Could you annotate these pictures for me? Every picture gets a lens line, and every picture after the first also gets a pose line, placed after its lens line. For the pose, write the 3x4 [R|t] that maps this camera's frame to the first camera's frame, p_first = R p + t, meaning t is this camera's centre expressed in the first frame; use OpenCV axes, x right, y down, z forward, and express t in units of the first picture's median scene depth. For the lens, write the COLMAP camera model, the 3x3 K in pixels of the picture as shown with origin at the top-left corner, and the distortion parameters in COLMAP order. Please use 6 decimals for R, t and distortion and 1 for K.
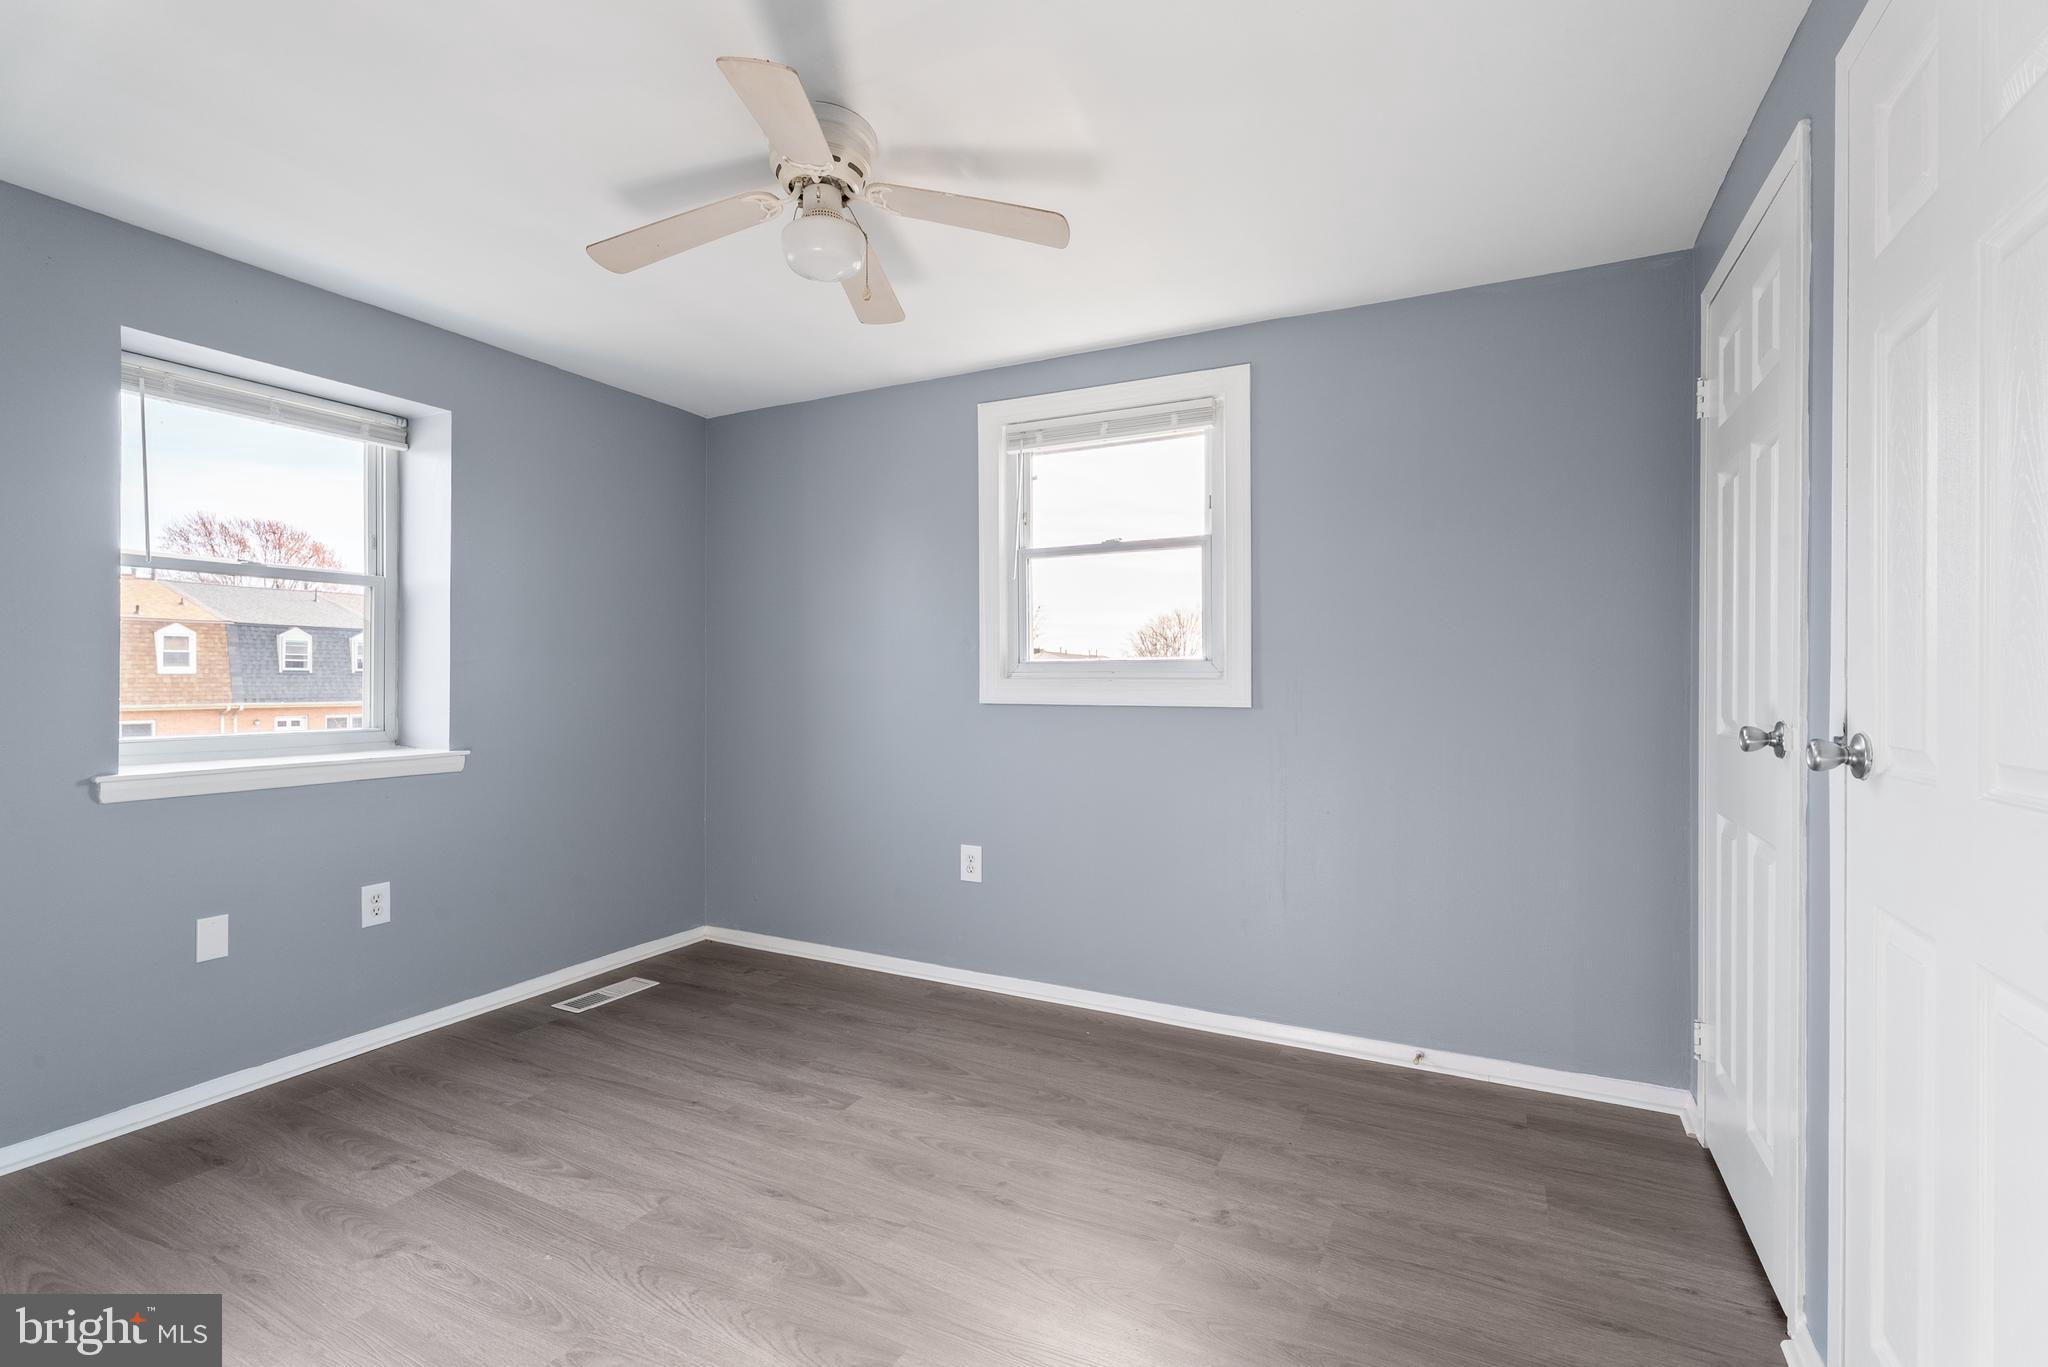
lens RADIAL K [[918.3, 0, 1022.3], [0, 918.3, 679.9], [0, 0, 1]] dist [-0.001887, 0.000176]
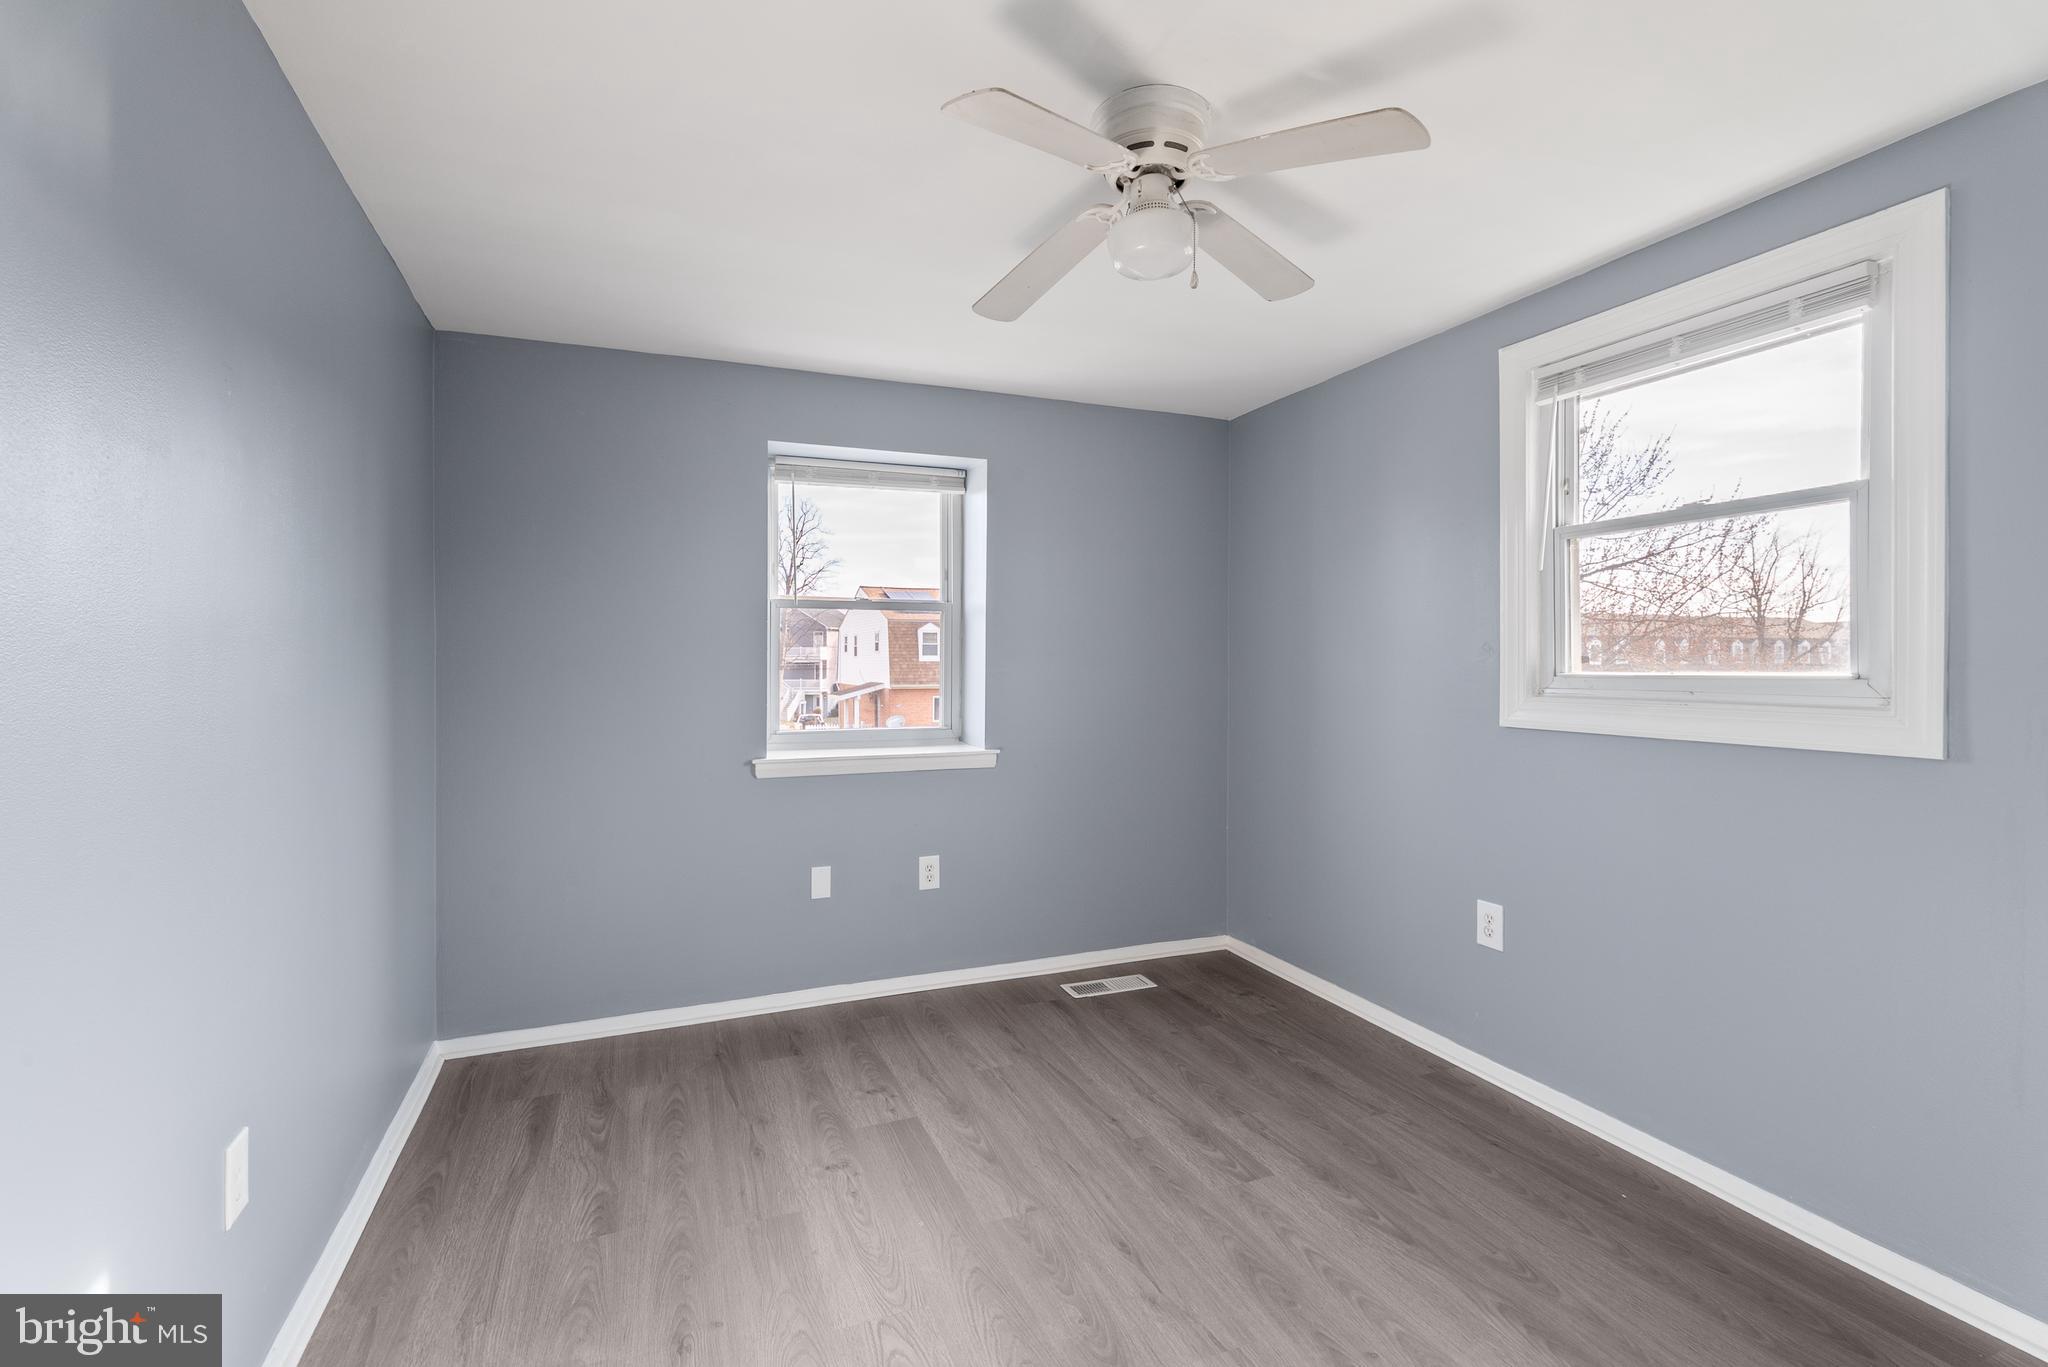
lens RADIAL K [[926.6, 0, 1017.5], [0, 926.6, 667.2], [0, 0, 1]] dist [0.003561, 0.000603]
pose [[0.750832, 0.002040, -0.660490, 0.204955], [0.000804, 0.999992, 0.004003, -0.035403], [0.660492, -0.003536, 0.750825, 0.146970]]
